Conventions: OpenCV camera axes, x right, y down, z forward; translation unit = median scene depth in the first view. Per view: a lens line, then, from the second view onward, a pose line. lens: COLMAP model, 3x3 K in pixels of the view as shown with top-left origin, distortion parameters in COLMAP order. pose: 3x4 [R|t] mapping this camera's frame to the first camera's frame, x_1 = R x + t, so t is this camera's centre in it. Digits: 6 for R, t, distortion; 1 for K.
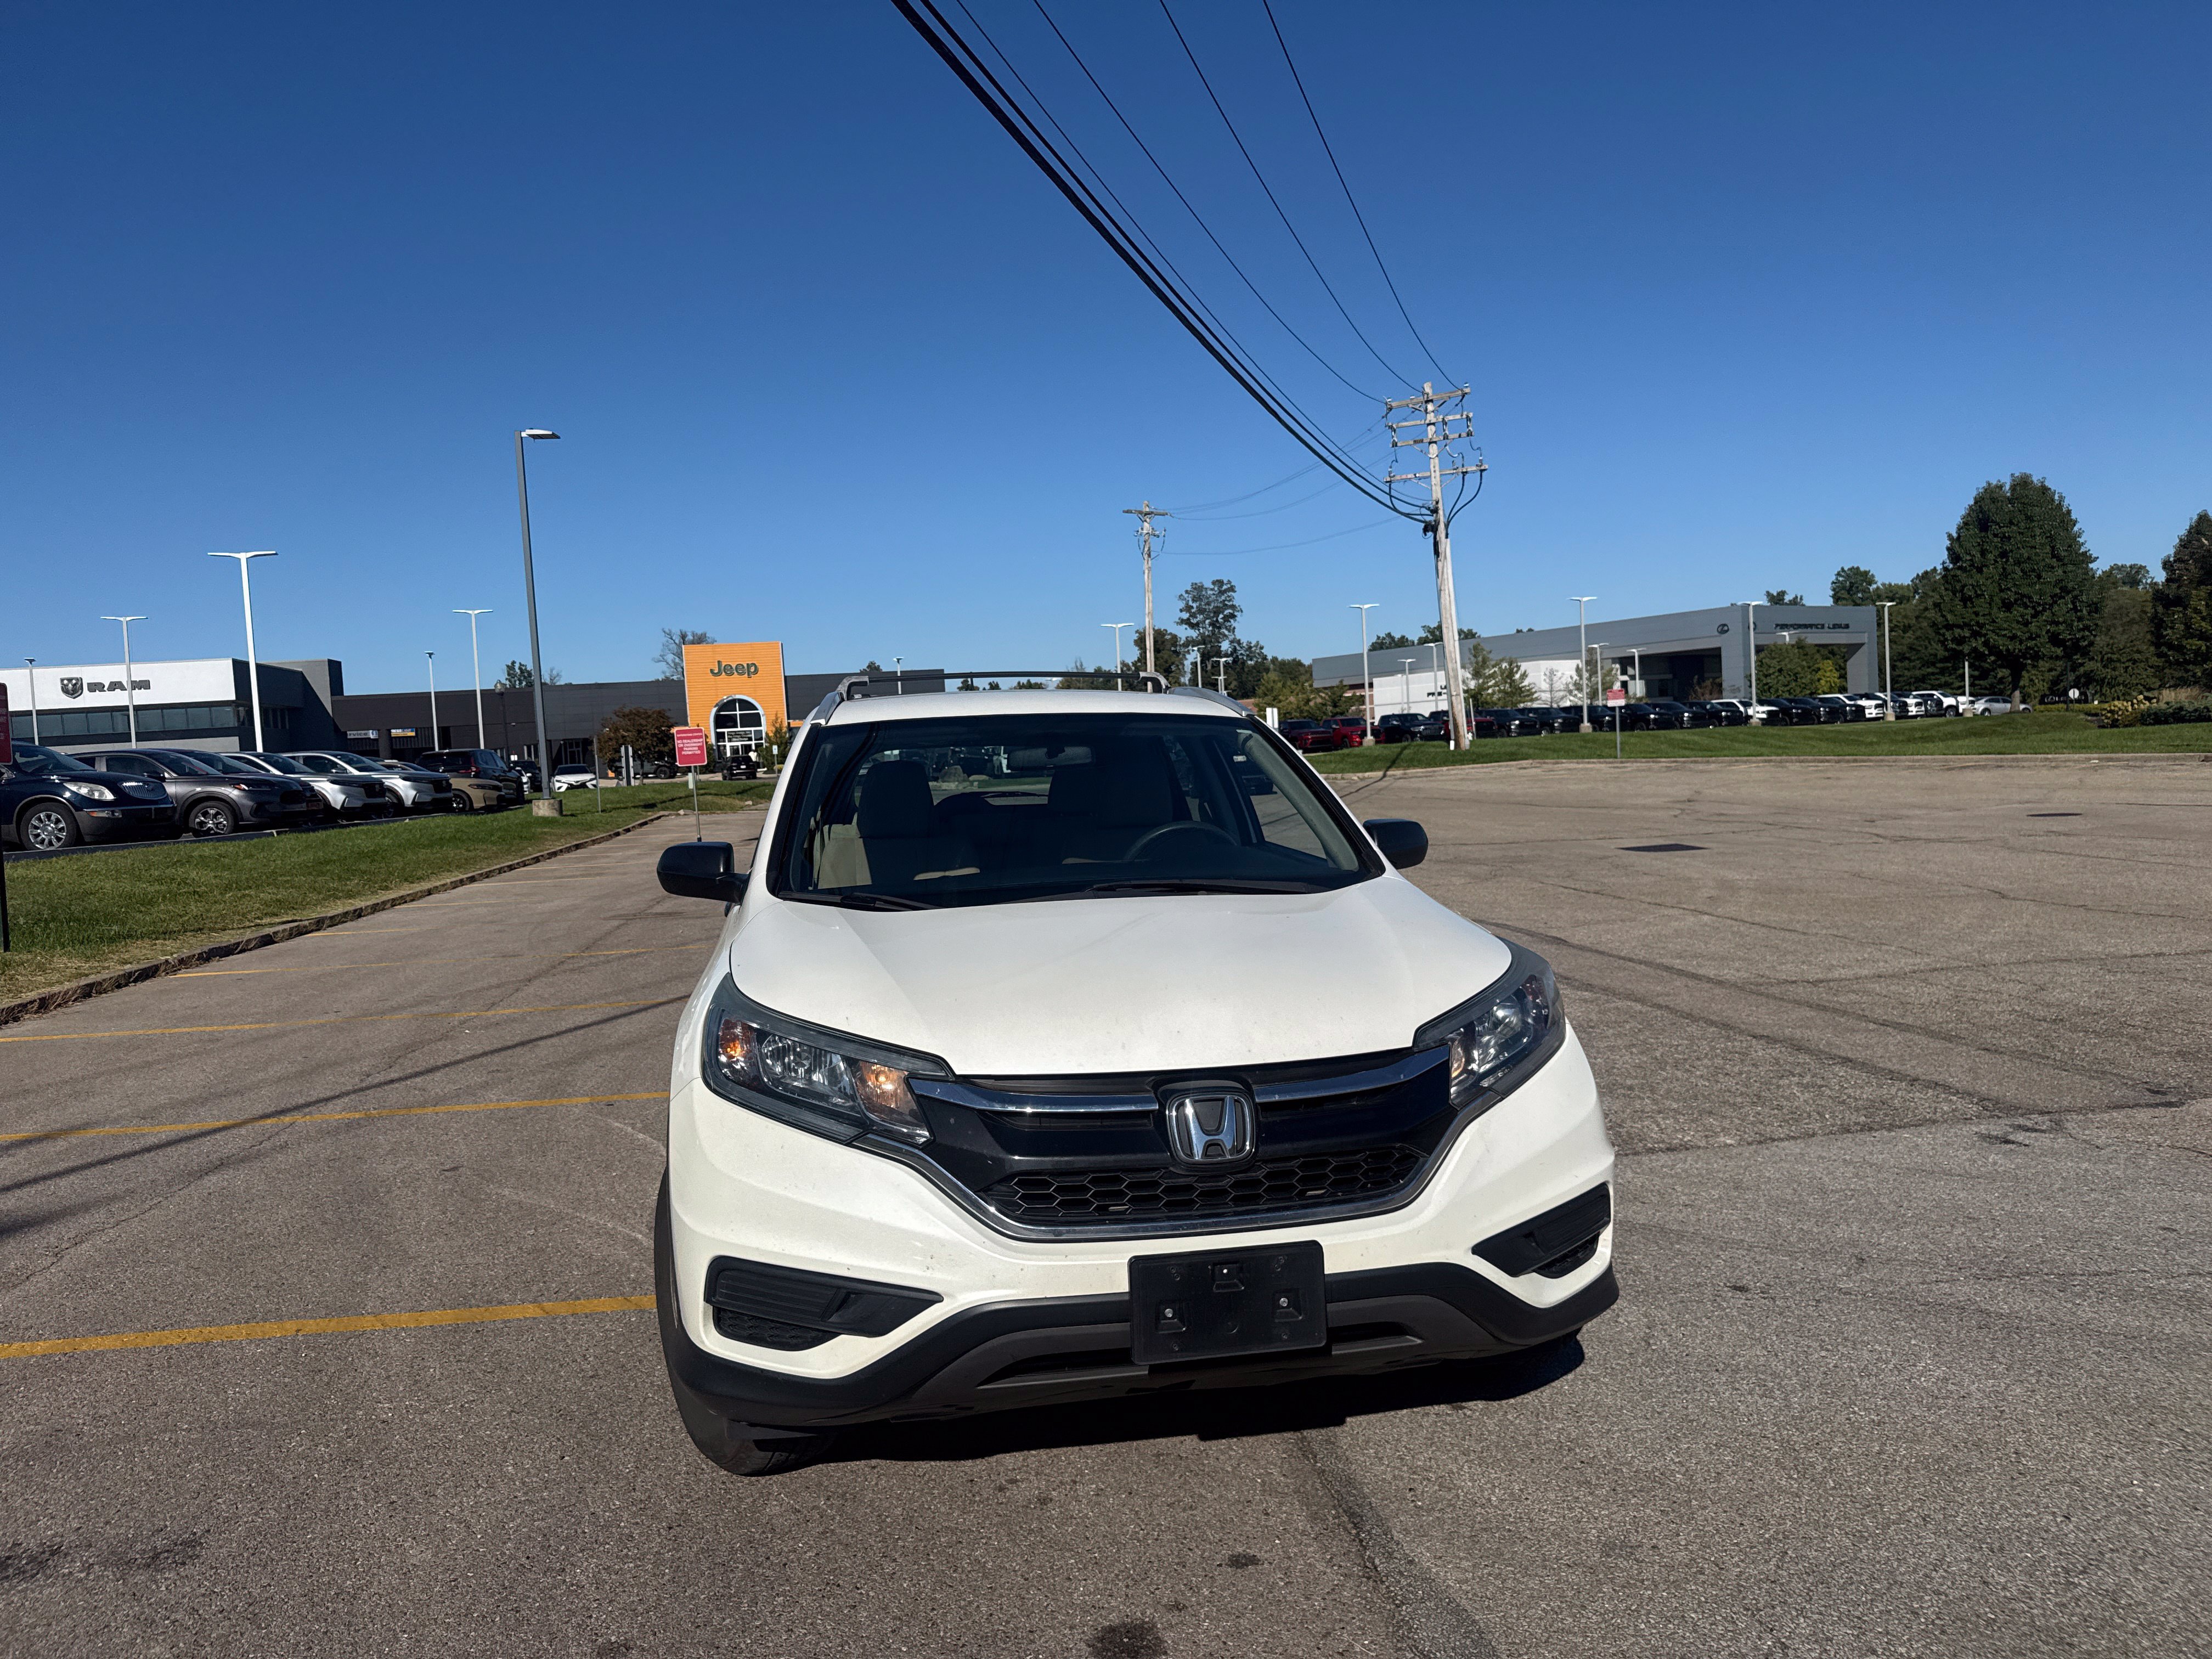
lens RADIAL K [[1542.5, 0, 1116.8], [0, 1542.5, 846.6], [0, 0, 1]] dist [0.098138, -0.147817]
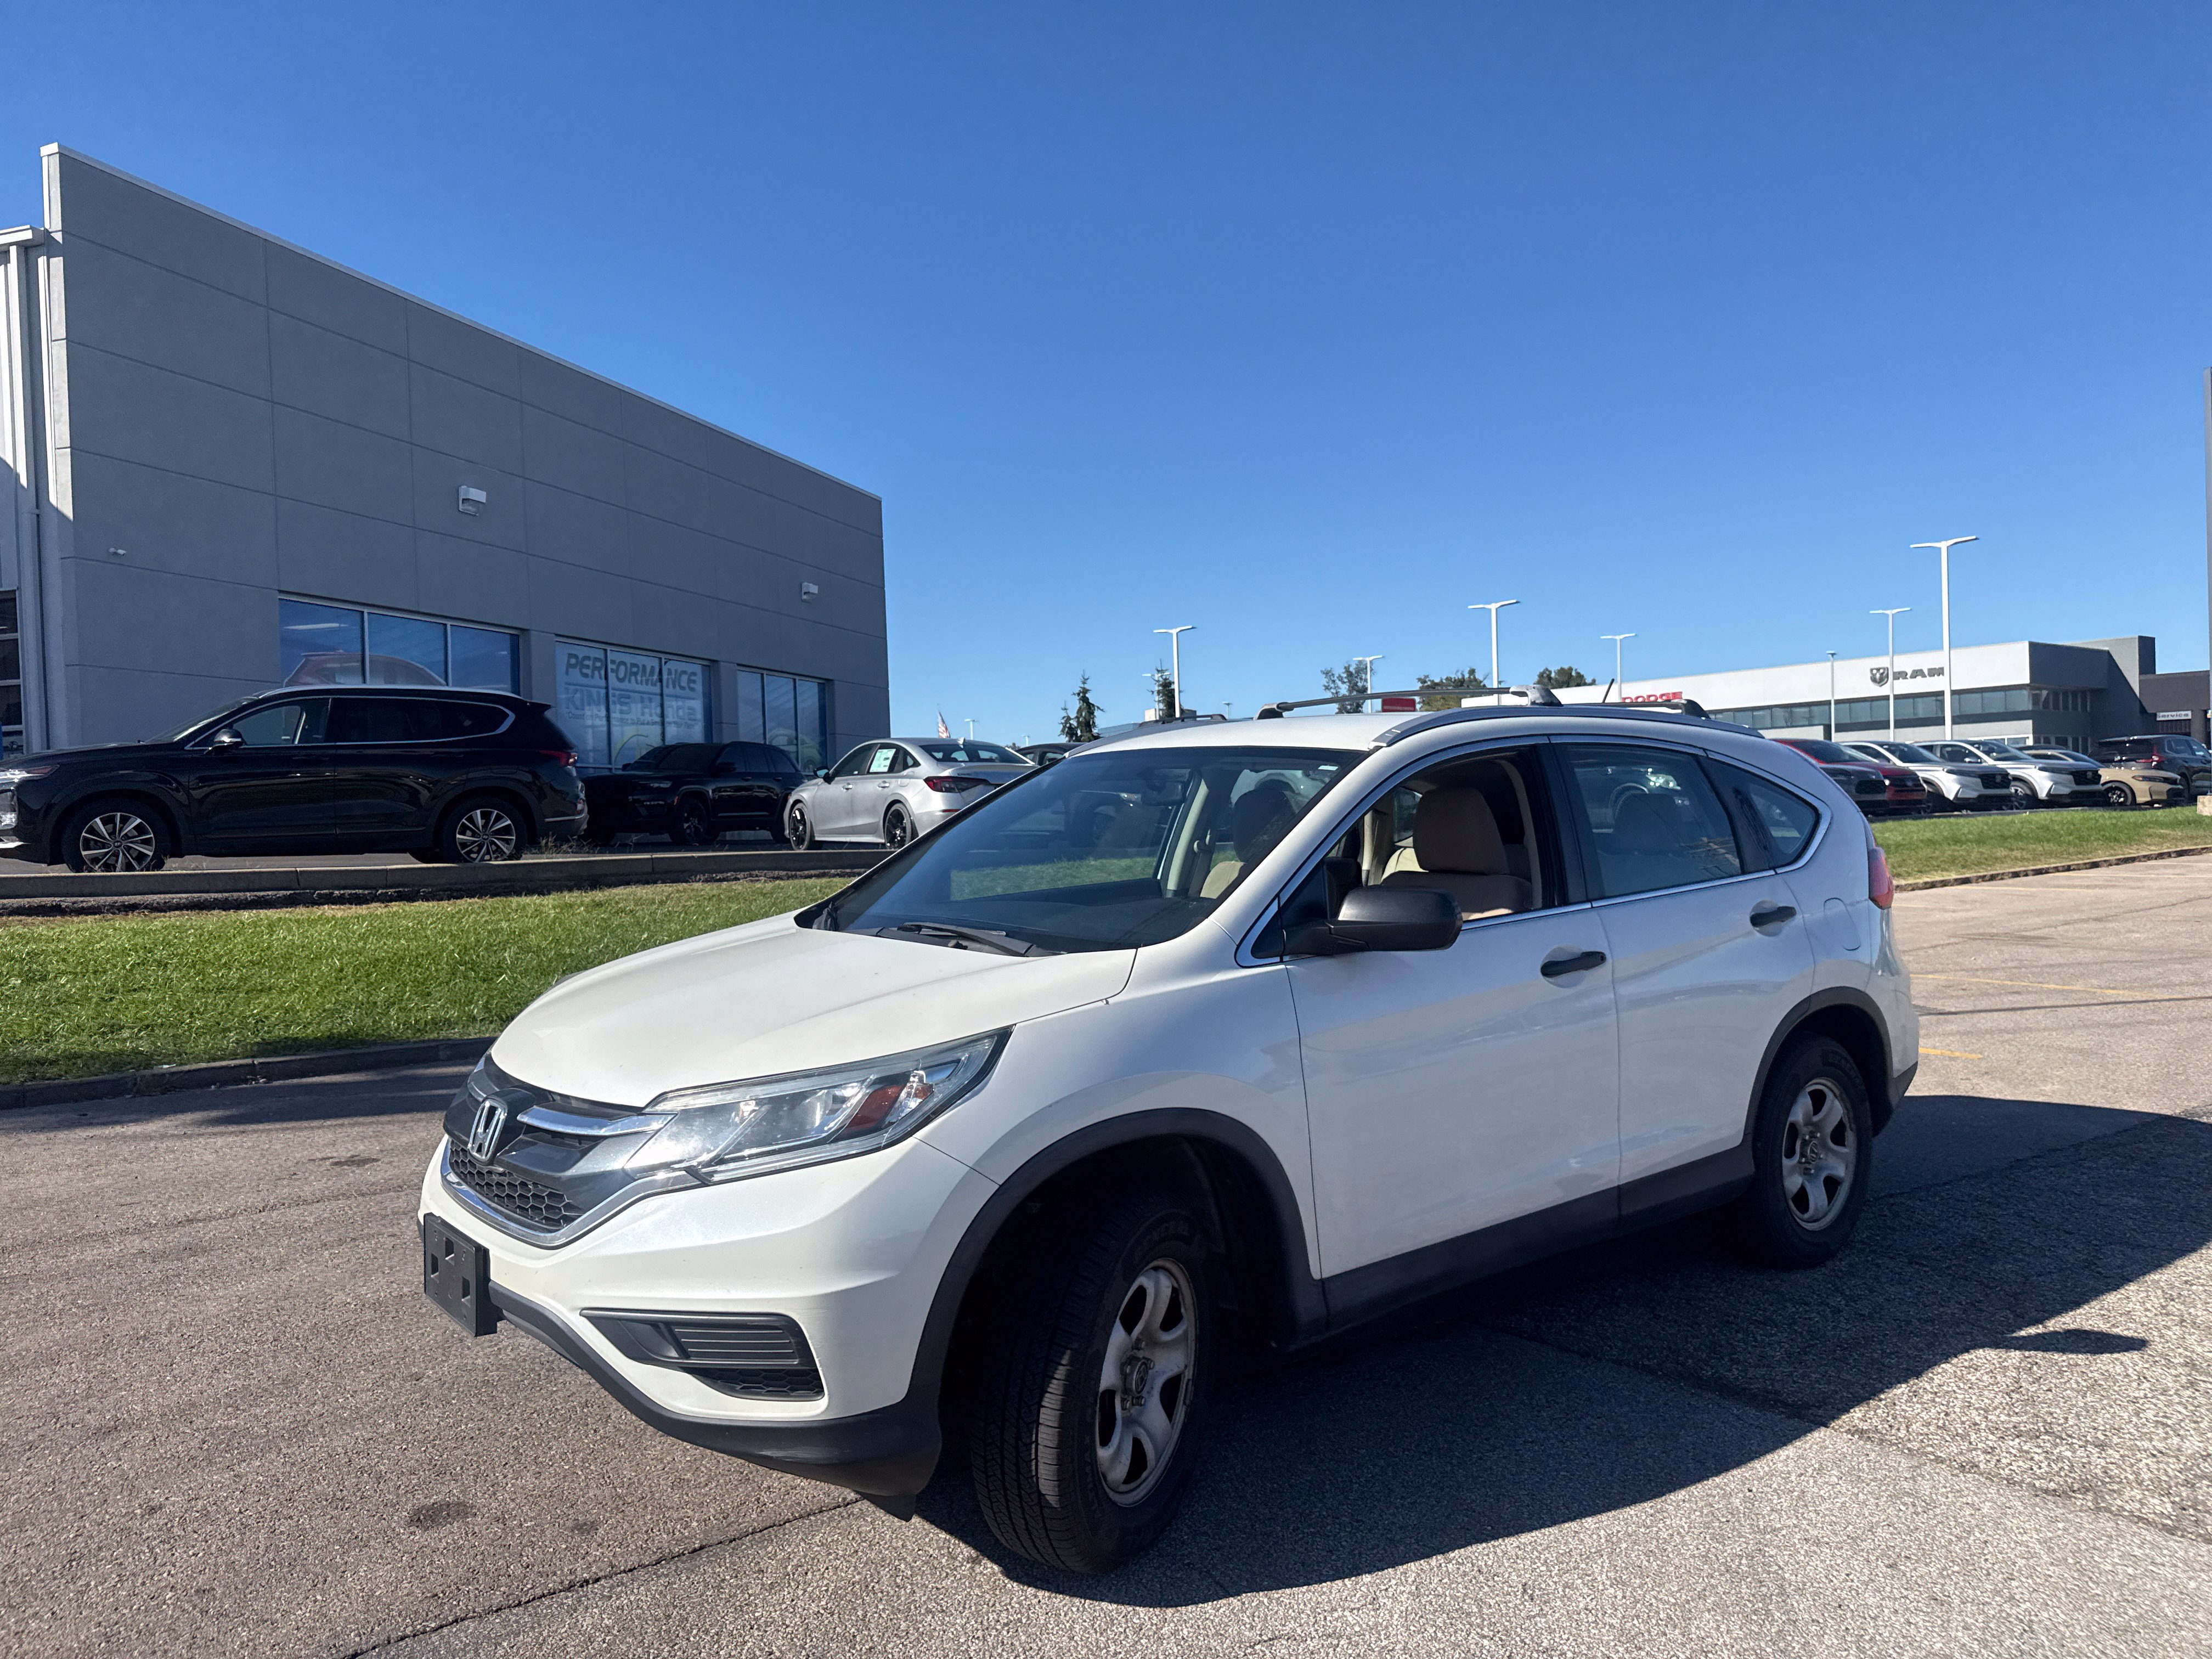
lens RADIAL K [[1550.3, 0, 1117.5], [0, 1550.3, 841.1], [0, 0, 1]] dist [0.063675, -0.084488]
pose [[0.475533, 0.055519, -0.877944, 0.096984], [-0.048216, 0.998151, 0.037004, -0.007600], [0.878376, 0.024734, 0.477330, 0.062175]]
